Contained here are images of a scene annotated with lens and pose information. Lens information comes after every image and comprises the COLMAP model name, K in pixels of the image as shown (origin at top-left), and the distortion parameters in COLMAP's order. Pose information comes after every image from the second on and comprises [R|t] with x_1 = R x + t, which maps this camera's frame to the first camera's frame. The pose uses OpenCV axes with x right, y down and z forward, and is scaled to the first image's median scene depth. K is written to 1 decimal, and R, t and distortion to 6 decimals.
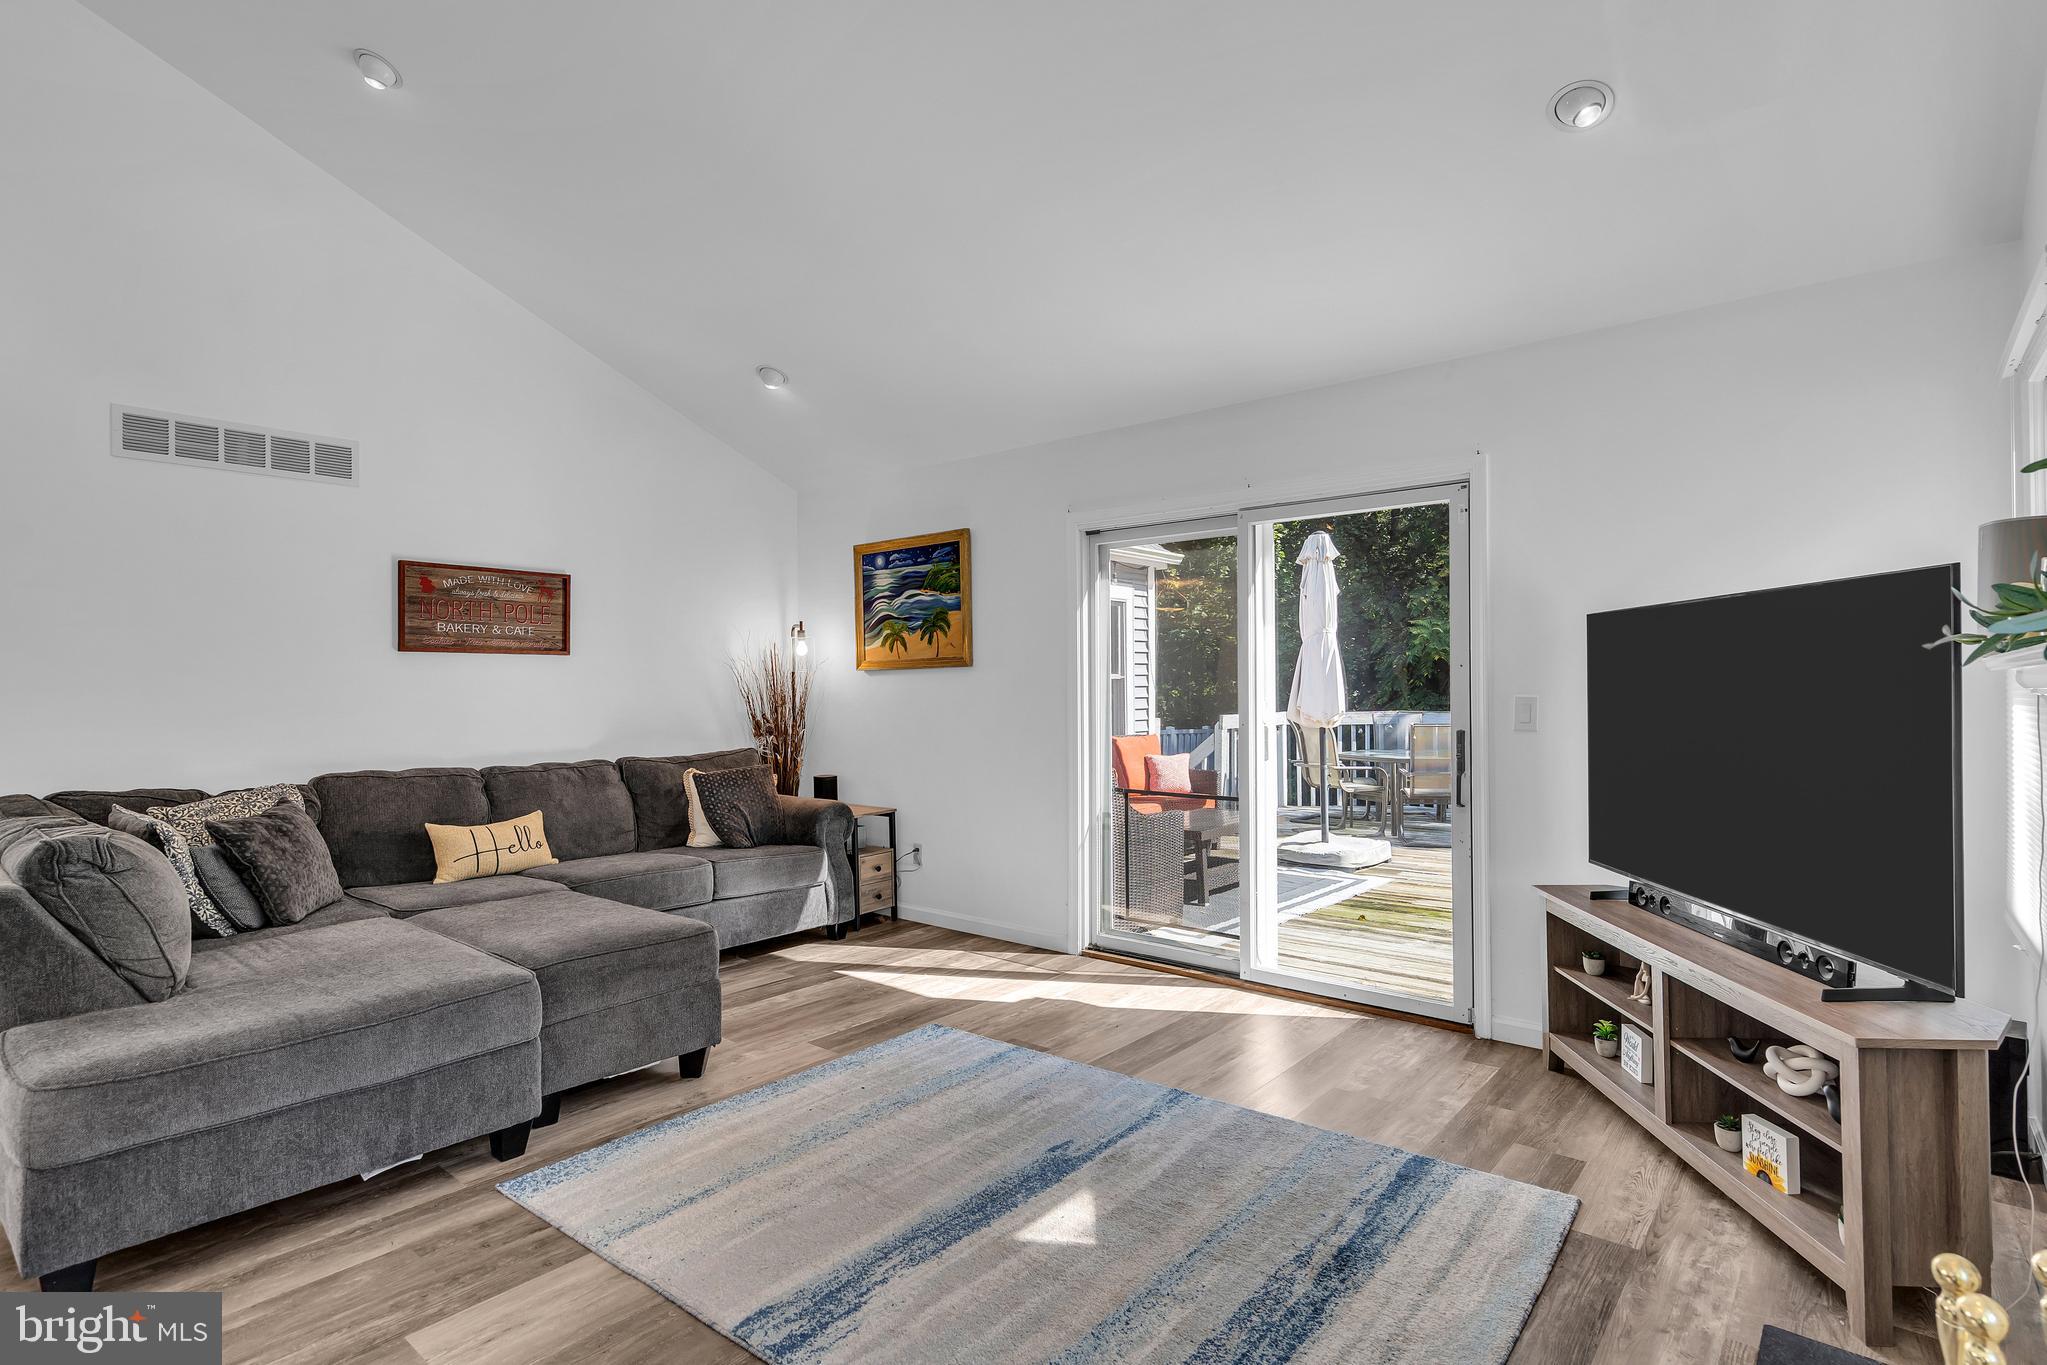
lens RADIAL K [[1012.3, 0, 1027.6], [0, 1012.3, 683.8], [0, 0, 1]] dist [-0.000506, 0.000417]
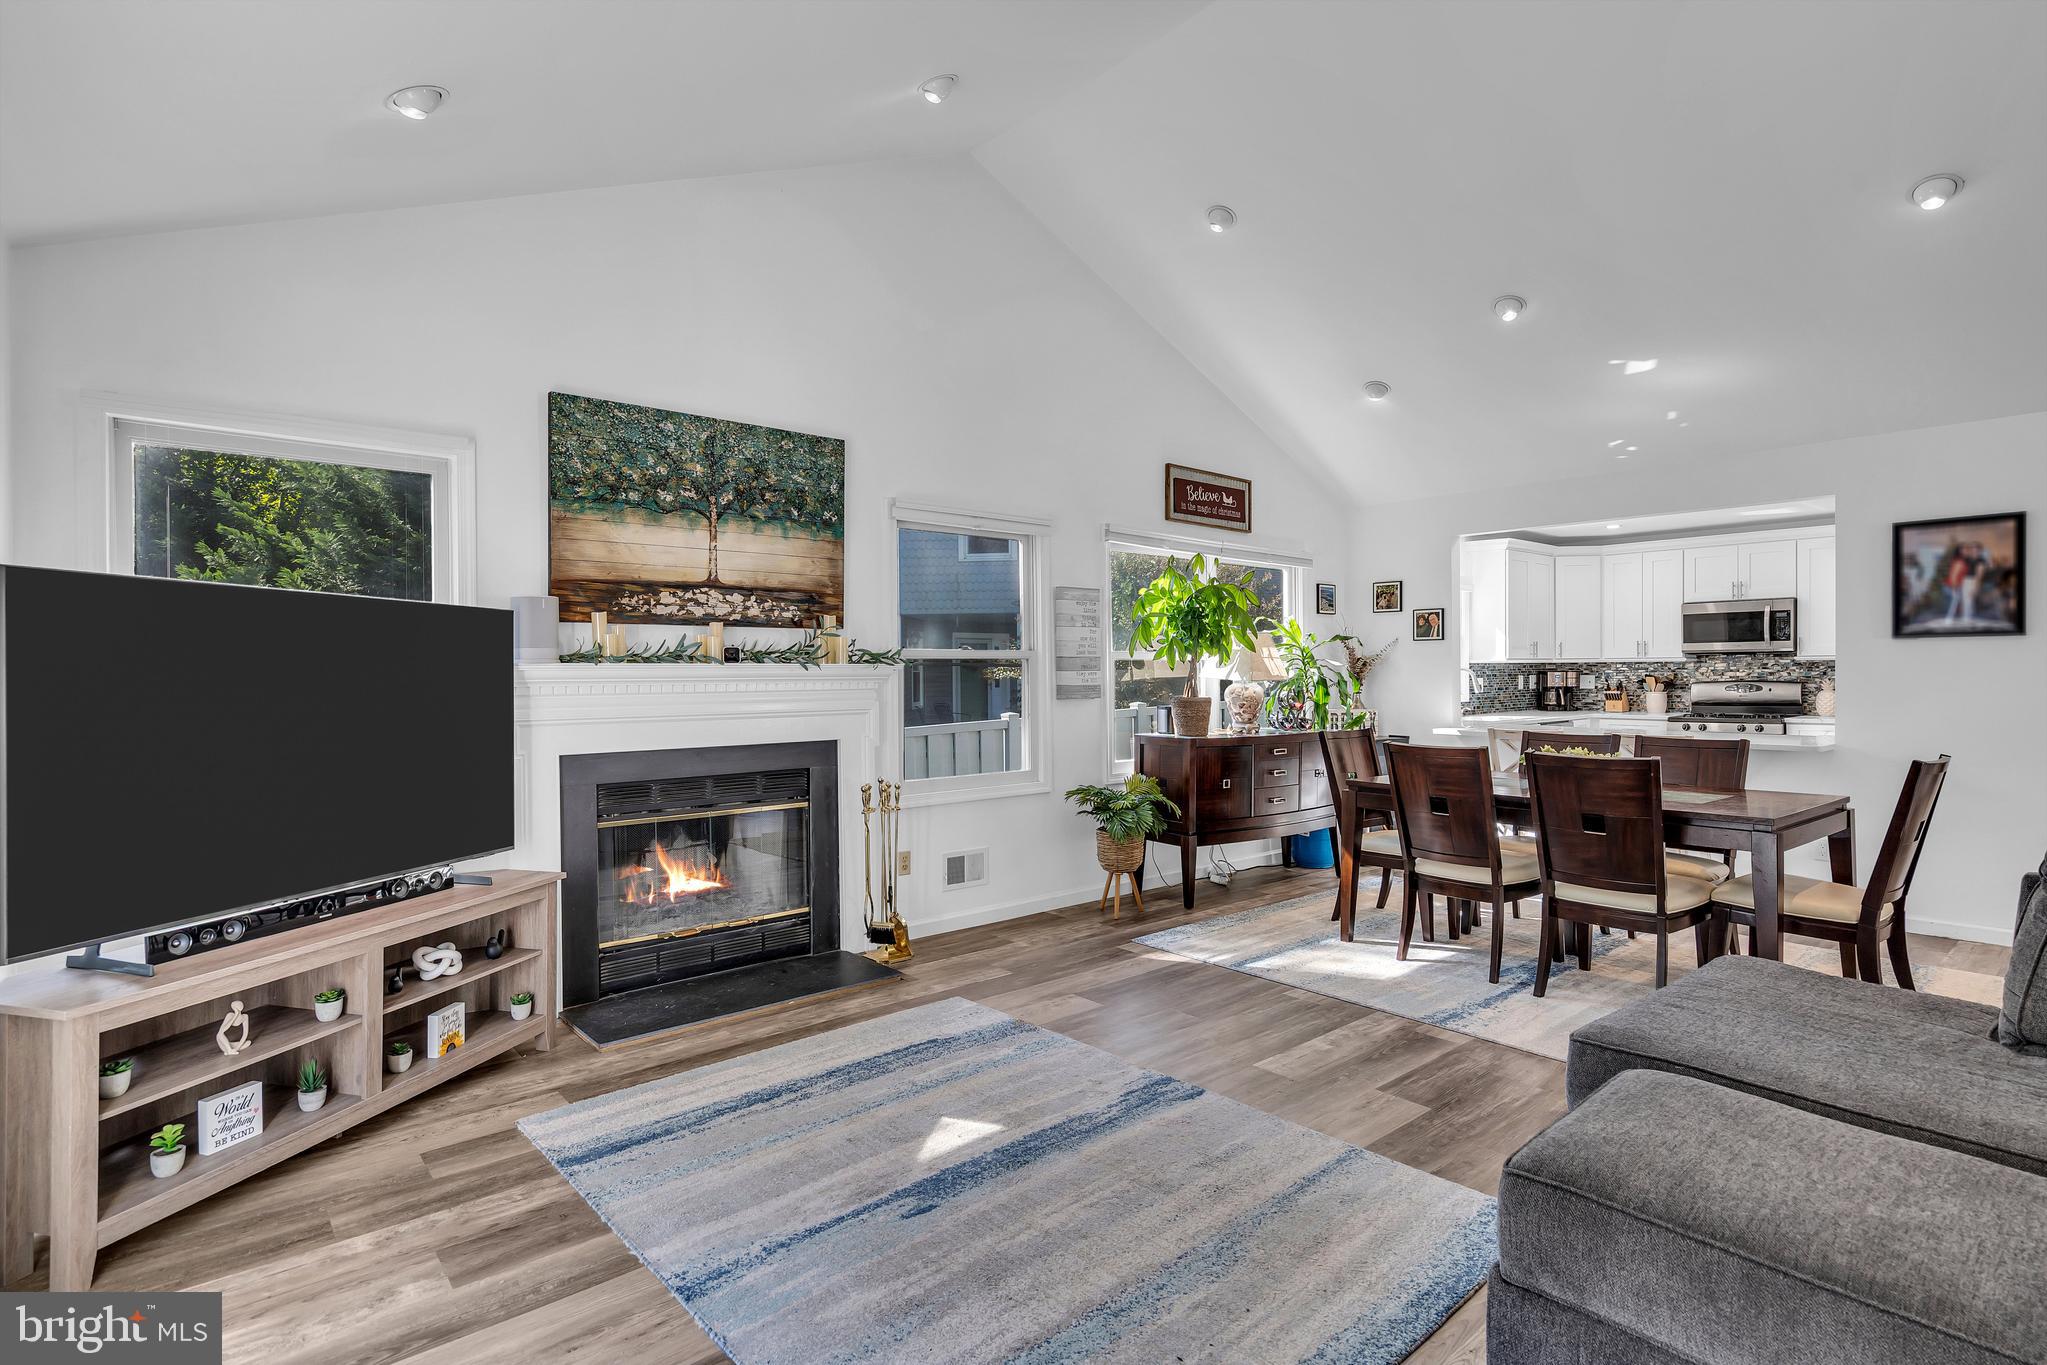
lens RADIAL K [[1005.1, 0, 1025.3], [0, 1005.1, 683.1], [0, 0, 1]] dist [-0.000581, 0.001286]
pose [[-0.986256, 0.008986, 0.164981, -0.141059], [0.009903, 0.999940, 0.004736, 0.006037], [-0.164928, 0.006305, -0.986285, 1.284031]]
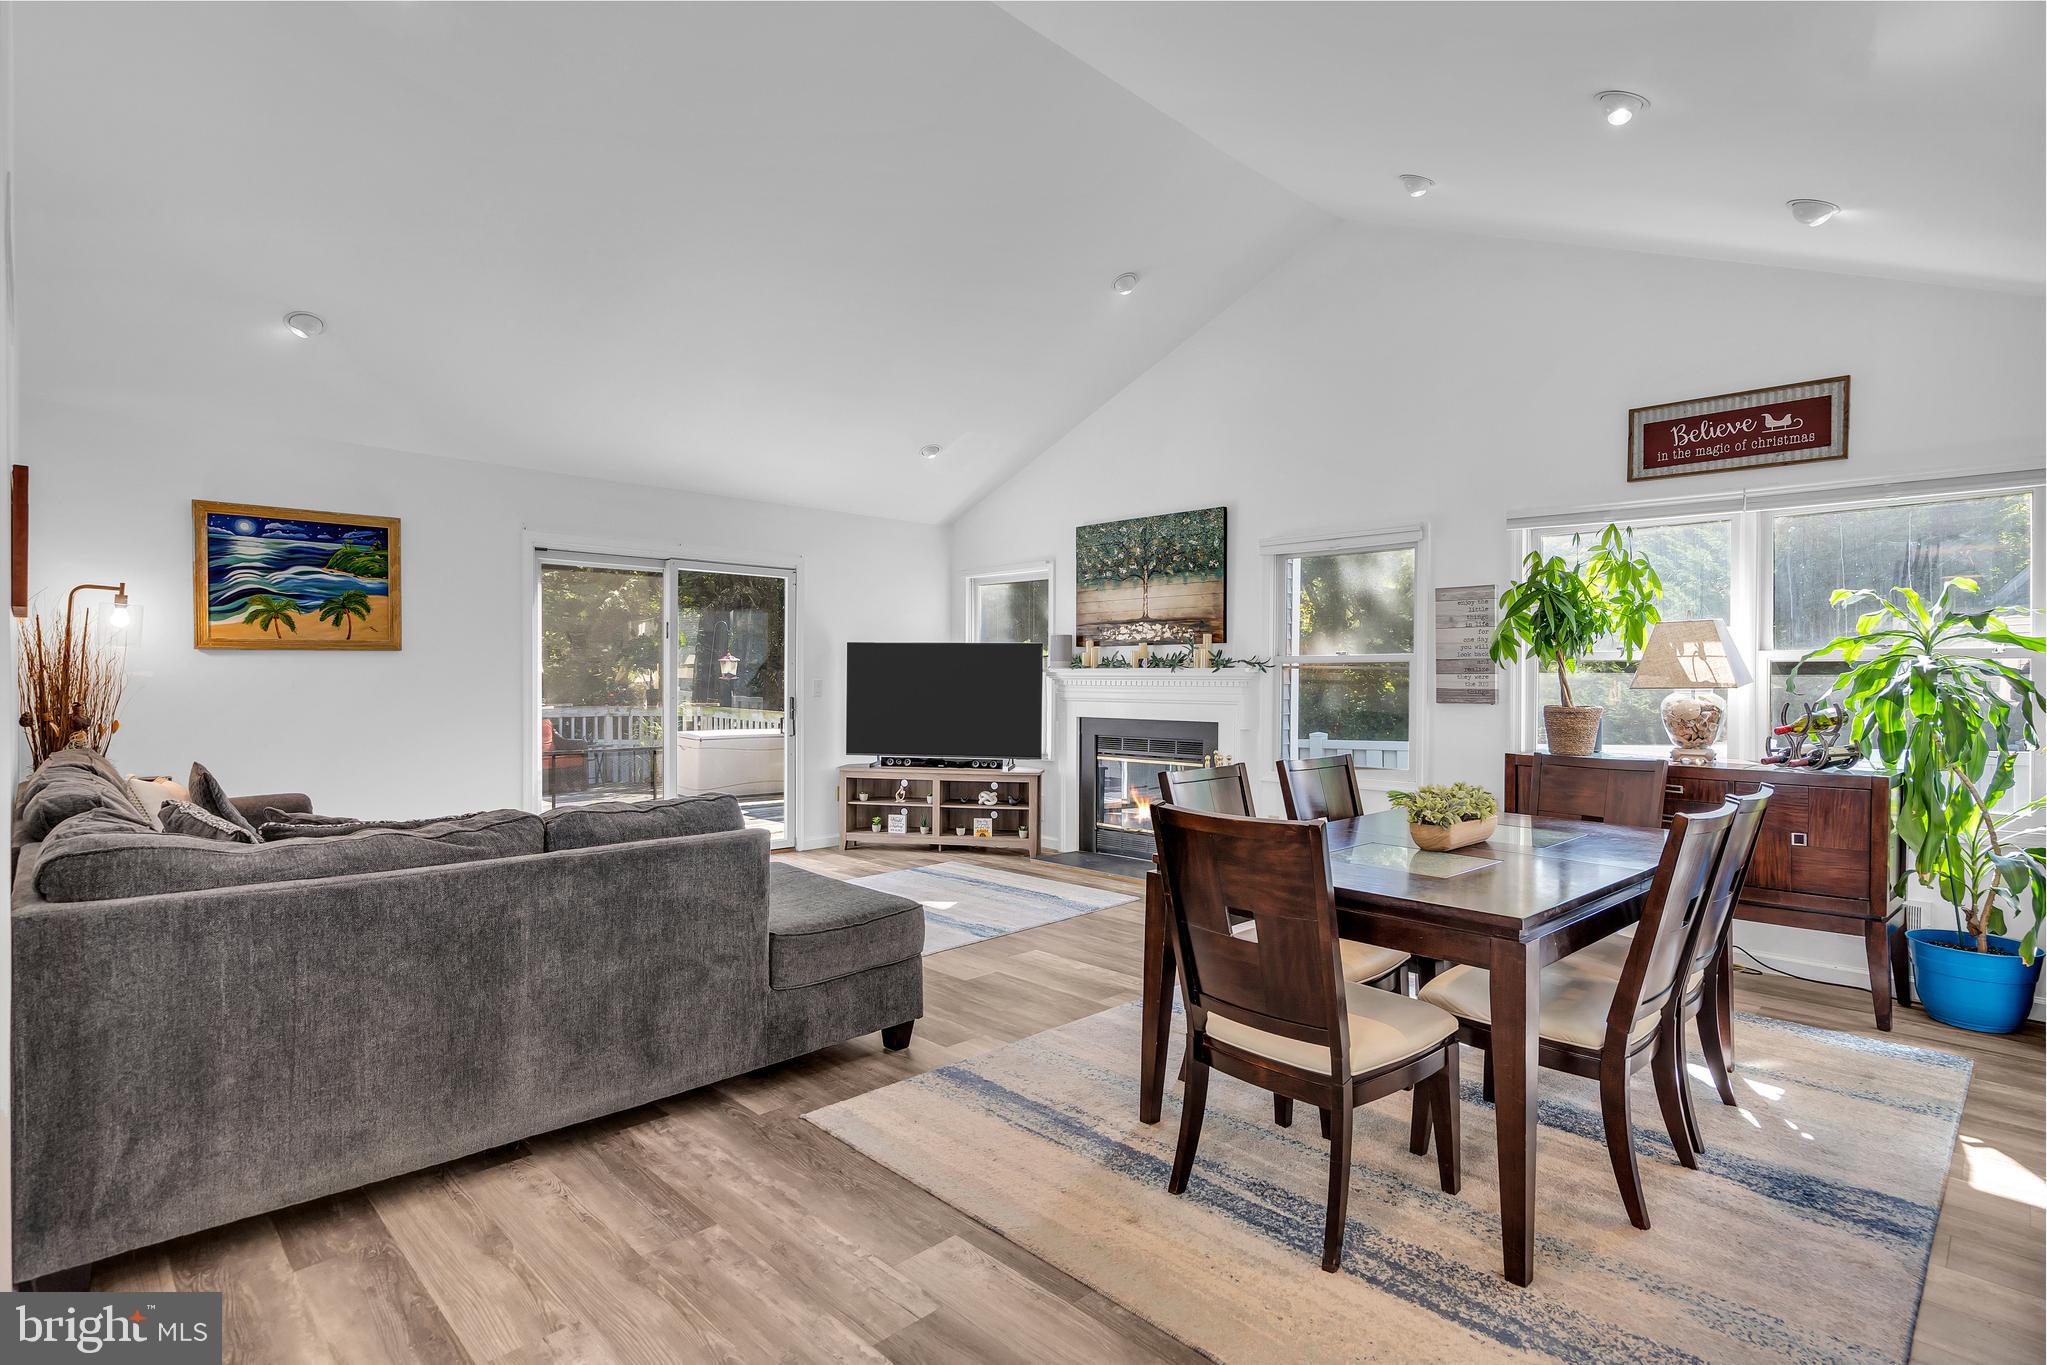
lens RADIAL K [[1005.1, 0, 1025.3], [0, 1005.1, 683.1], [0, 0, 1]] dist [-0.000581, 0.001286]
pose [[0.096126, -0.001271, 0.995368, -1.358600], [-0.008798, 0.999959, 0.002127, 0.010521], [-0.995330, -0.008962, 0.096111, 0.343645]]
